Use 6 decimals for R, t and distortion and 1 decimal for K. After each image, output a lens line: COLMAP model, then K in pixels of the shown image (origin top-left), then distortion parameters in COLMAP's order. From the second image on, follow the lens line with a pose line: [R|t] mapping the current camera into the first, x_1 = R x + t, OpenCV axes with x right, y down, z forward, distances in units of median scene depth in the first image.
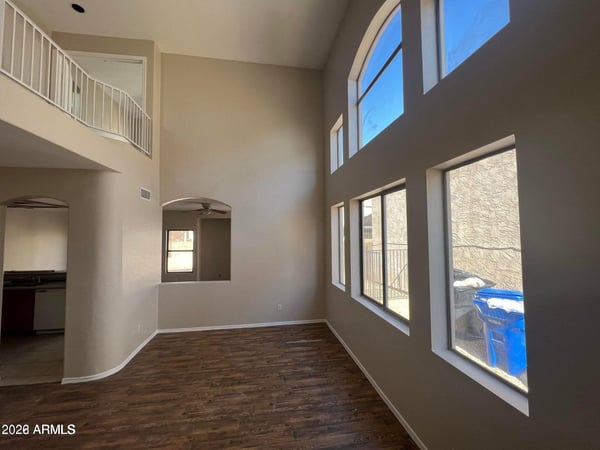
lens RADIAL K [[248.4, 0, 297.1], [0, 248.4, 223.8], [0, 0, 1]] dist [-0.004609, 0.000879]
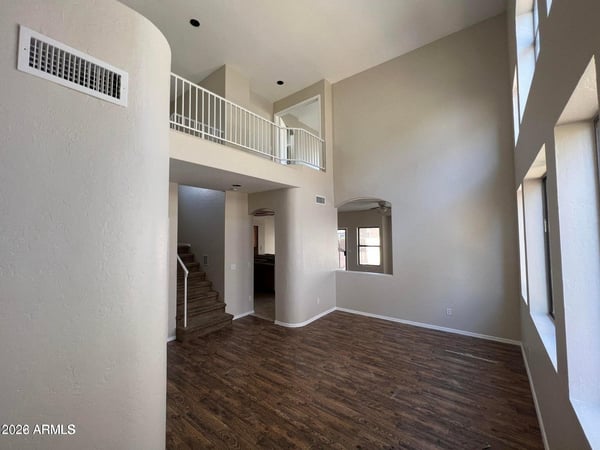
lens RADIAL K [[248.4, 0, 298.9], [0, 248.4, 223.8], [0, 0, 1]] dist [-0.004609, 0.000879]
pose [[0.685380, -0.031150, -0.727519, 0.289648], [0.038960, 0.999222, -0.006080, 0.010105], [0.727143, -0.024176, 0.686060, 0.015166]]
